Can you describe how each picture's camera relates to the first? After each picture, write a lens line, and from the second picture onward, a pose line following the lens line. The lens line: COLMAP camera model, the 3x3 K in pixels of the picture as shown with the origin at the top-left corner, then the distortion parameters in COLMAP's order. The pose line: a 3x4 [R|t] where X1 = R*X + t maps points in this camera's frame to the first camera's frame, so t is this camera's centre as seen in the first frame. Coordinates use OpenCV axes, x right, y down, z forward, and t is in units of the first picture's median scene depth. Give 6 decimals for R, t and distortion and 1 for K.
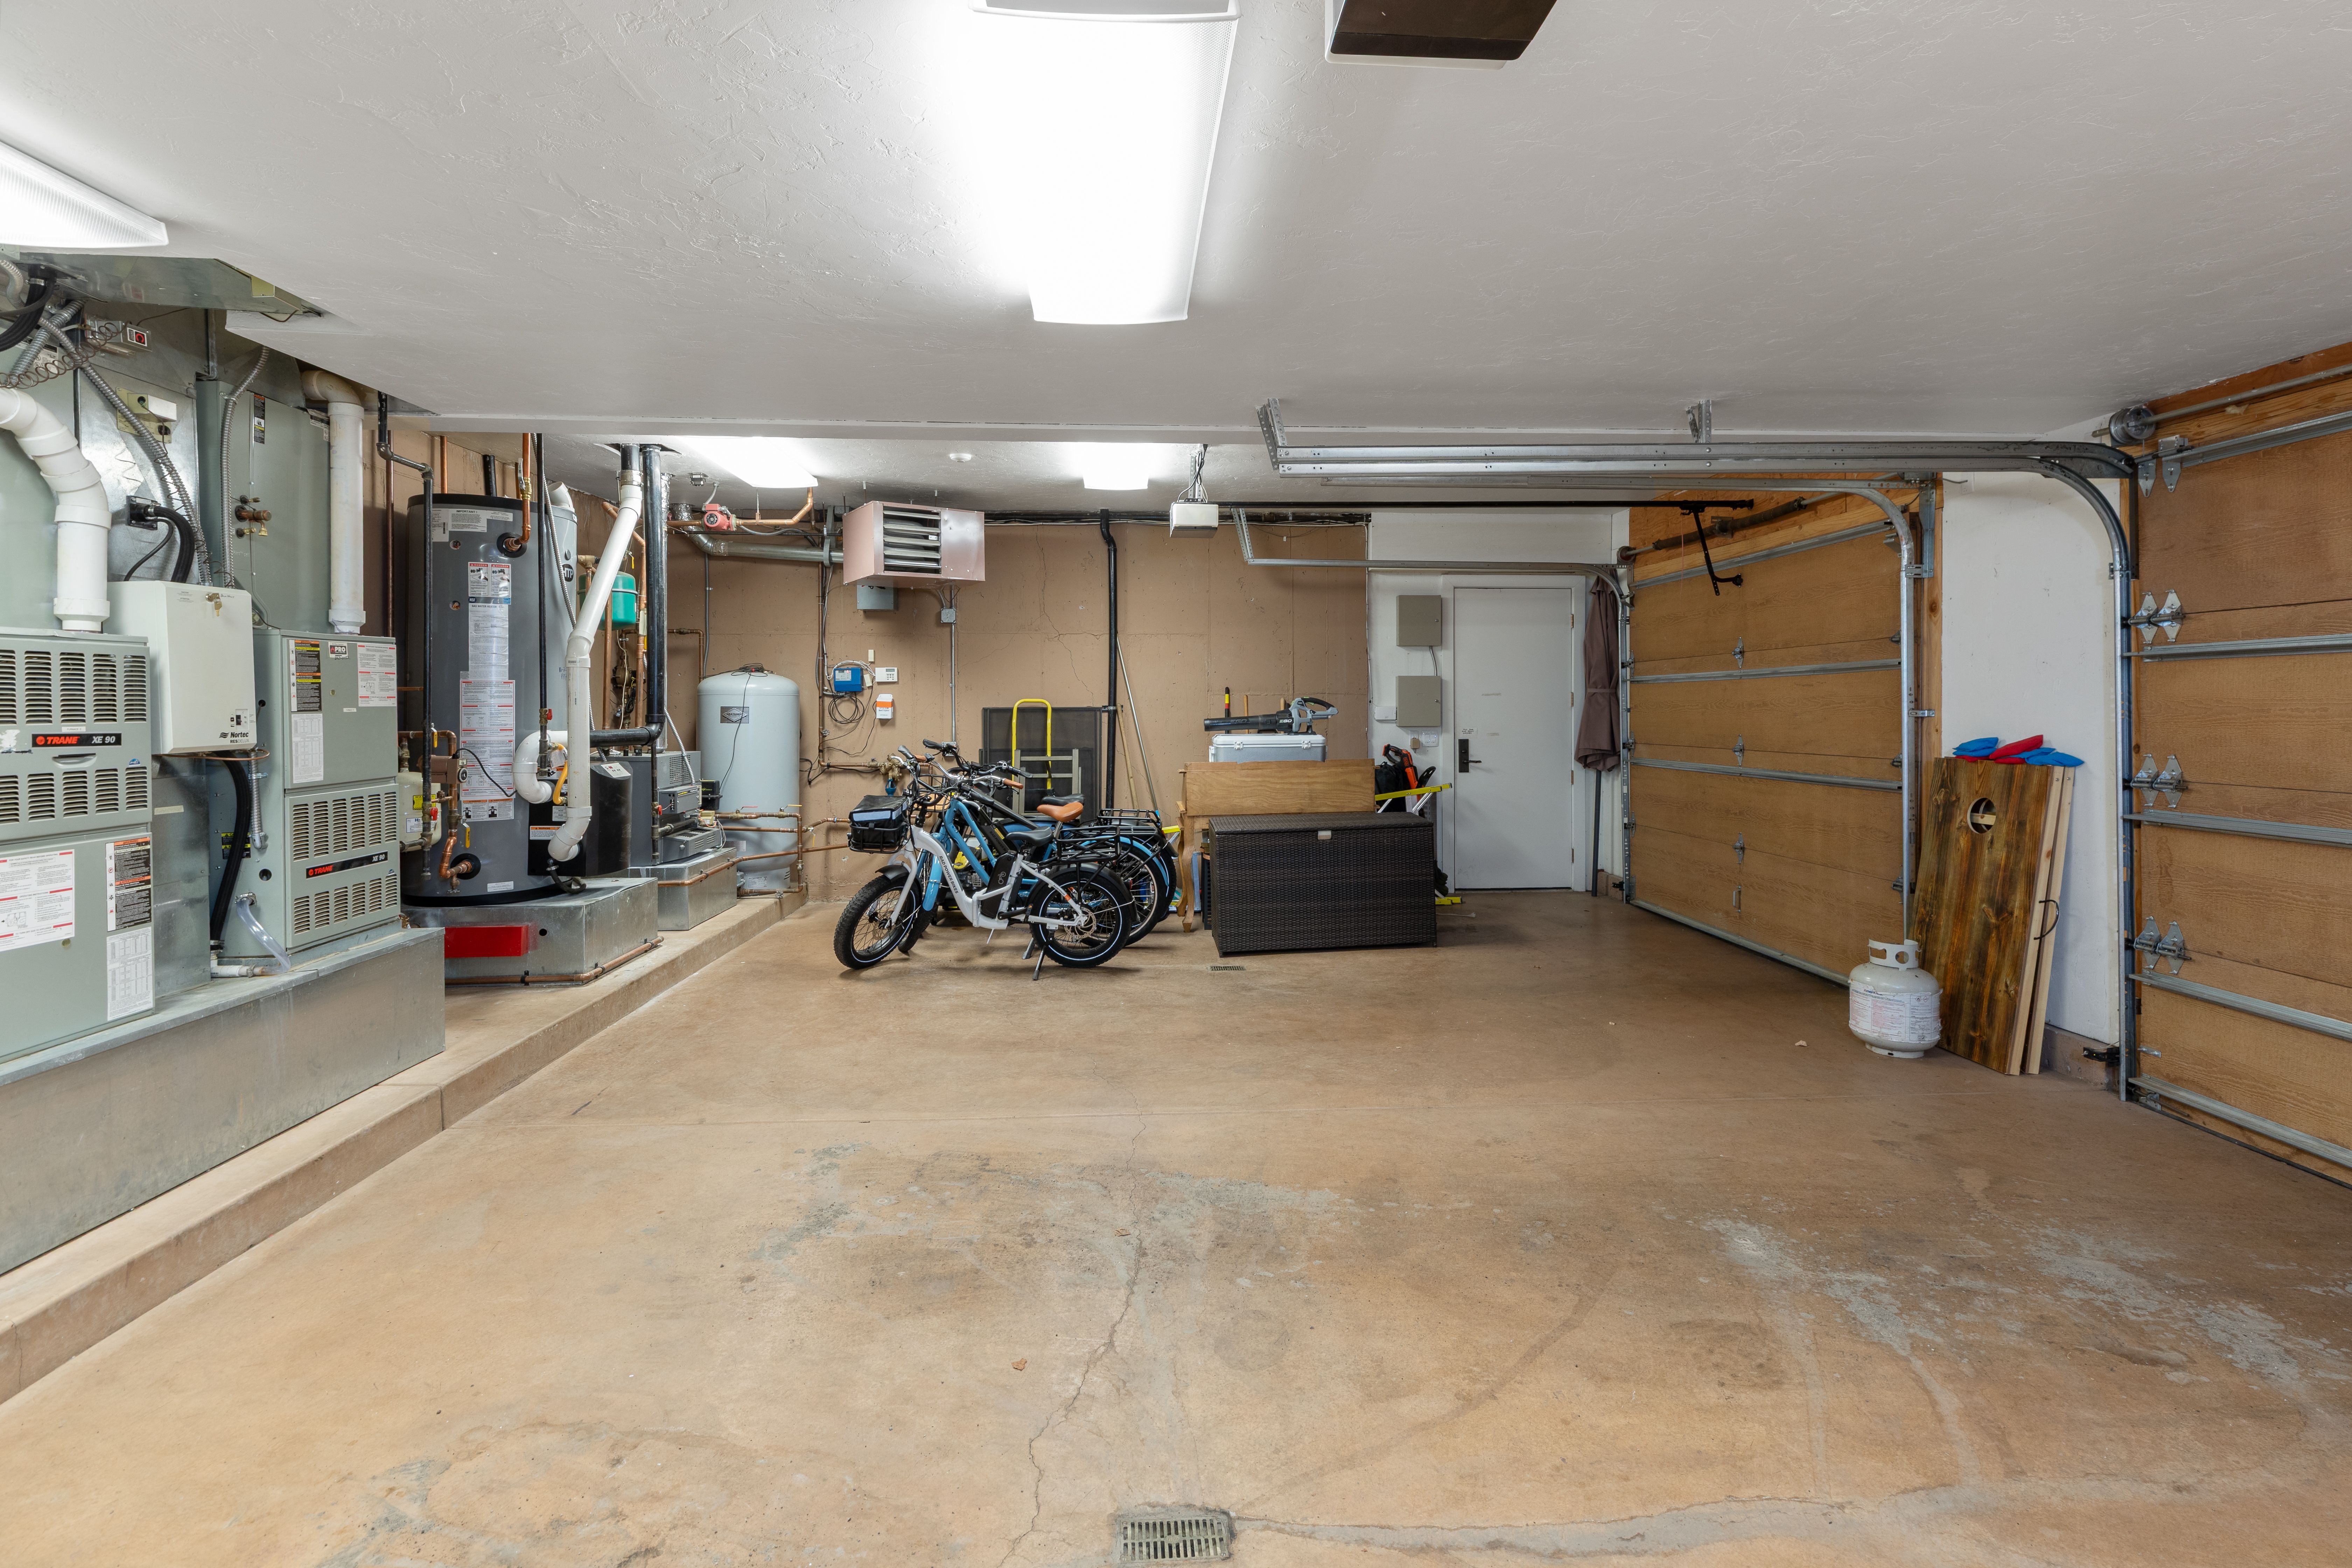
lens RADIAL K [[1080.3, 0, 1197.1], [0, 1080.3, 710.8], [0, 0, 1]] dist [0.000142, 0.000086]
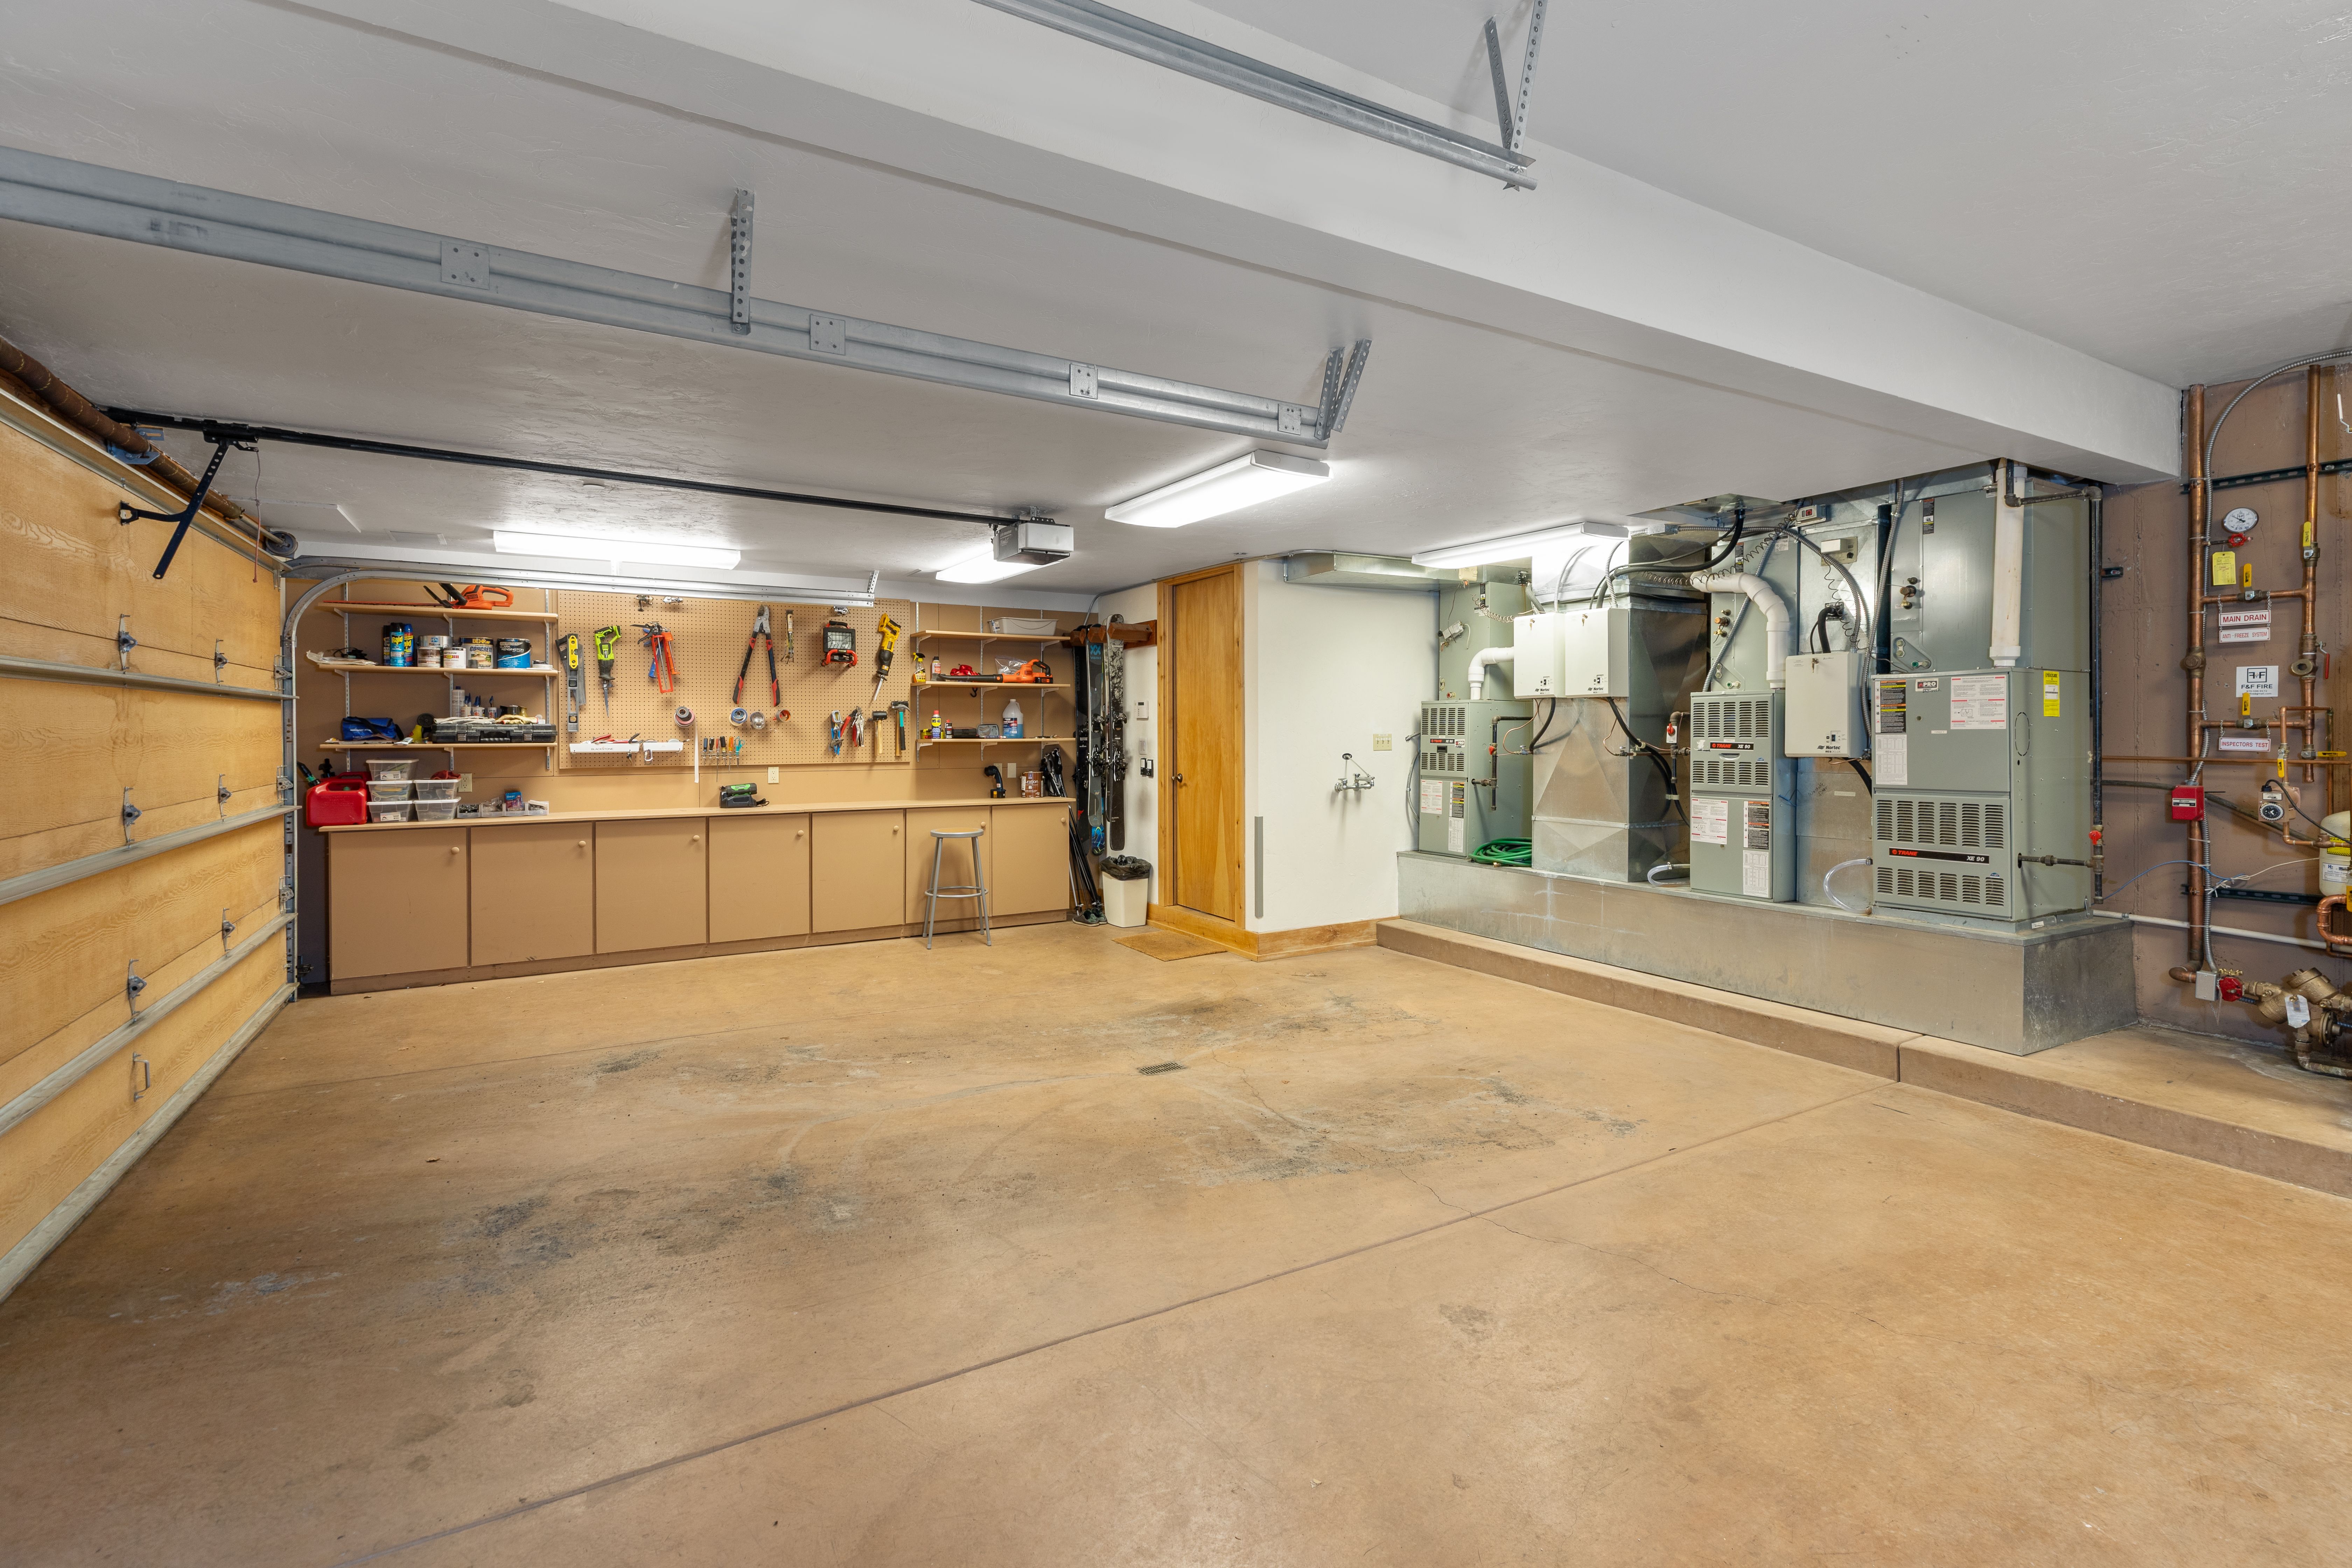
lens RADIAL K [[1080.3, 0, 1183.1], [0, 1080.3, 733.5], [0, 0, 1]] dist [0.000142, 0.000086]
pose [[-0.897357, 0.007718, -0.441237, 0.685796], [0.002946, 0.999930, 0.011498, -0.020203], [0.441295, 0.009018, -0.897317, 2.172979]]
